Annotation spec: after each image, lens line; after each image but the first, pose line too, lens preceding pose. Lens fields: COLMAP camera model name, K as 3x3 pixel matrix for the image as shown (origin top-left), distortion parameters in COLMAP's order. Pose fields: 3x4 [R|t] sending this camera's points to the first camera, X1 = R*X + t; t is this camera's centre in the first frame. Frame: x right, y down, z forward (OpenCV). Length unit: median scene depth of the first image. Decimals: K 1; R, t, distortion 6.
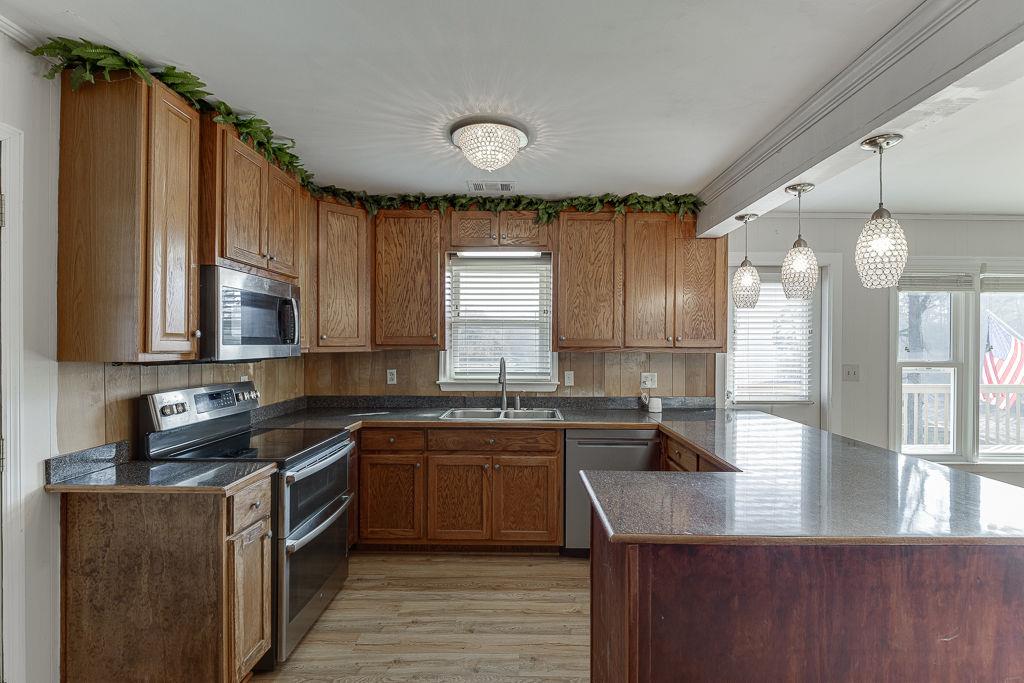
lens RADIAL K [[476.2, 0, 518.9], [0, 476.2, 343.5], [0, 0, 1]] dist [-0.002702, -0.000596]
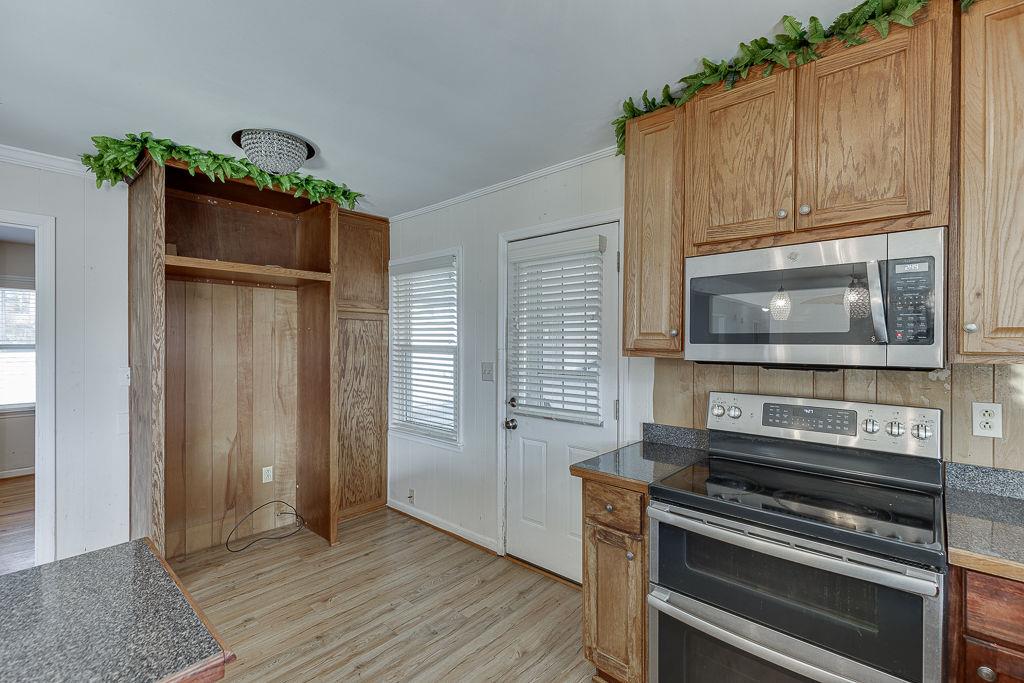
lens RADIAL K [[455.7, 0, 518.5], [0, 455.7, 343.3], [0, 0, 1]] dist [0.005212, -0.000530]
pose [[-0.662878, -0.003381, -0.748720, 0.146627], [-0.006154, 0.999981, 0.000933, 0.001646], [0.748702, 0.005226, -0.662886, 0.810732]]
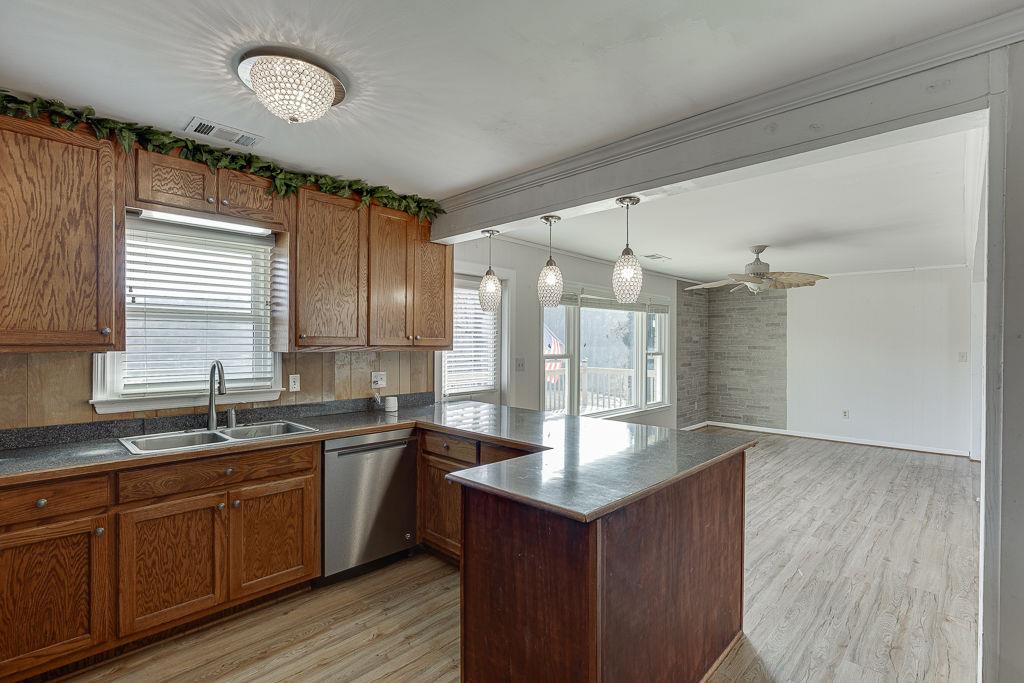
lens RADIAL K [[476.2, 0, 518.9], [0, 476.2, 343.5], [0, 0, 1]] dist [-0.002702, -0.000596]
pose [[0.686491, -0.003496, 0.727130, -0.262917], [0.000226, 0.999989, 0.004595, -0.001453], [-0.727139, -0.002990, 0.686484, 0.132143]]
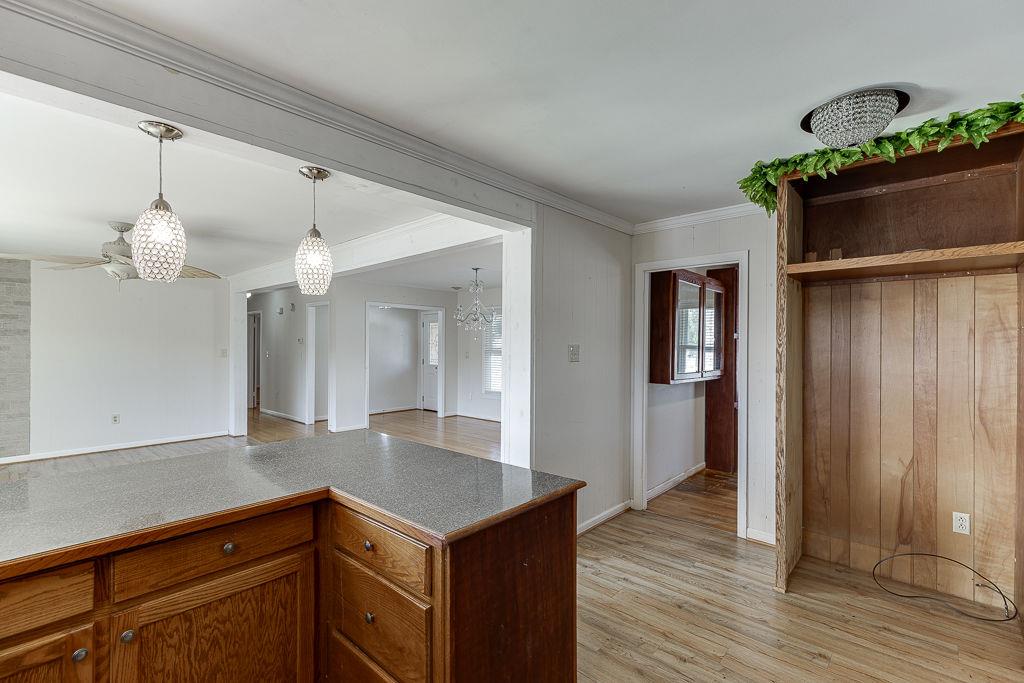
lens RADIAL K [[455.7, 0, 518.5], [0, 455.7, 343.3], [0, 0, 1]] dist [0.005212, -0.000530]
pose [[-0.744563, -0.006082, 0.667524, -0.201663], [-0.006029, 0.999979, 0.002387, -0.001125], [-0.667525, -0.002247, -0.744584, 0.790249]]
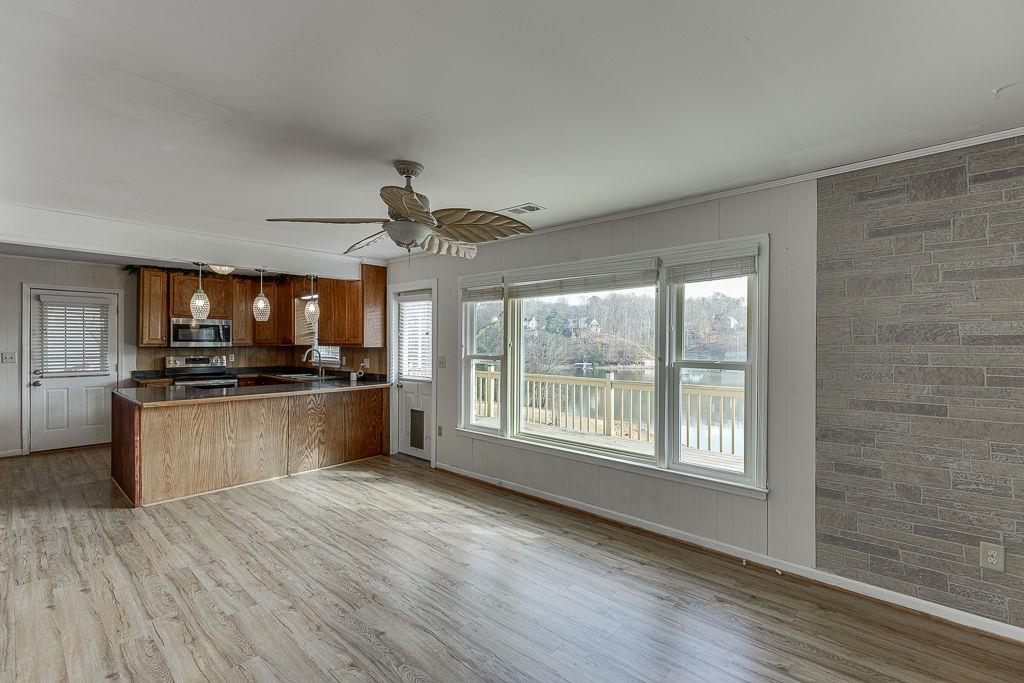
lens RADIAL K [[455.7, 0, 518.5], [0, 455.7, 343.3], [0, 0, 1]] dist [0.005212, -0.000530]
pose [[0.745390, -0.000921, -0.666628, 1.949516], [-0.000972, 0.999996, -0.002469, 0.009889], [0.666628, 0.002488, 0.745387, 0.154560]]
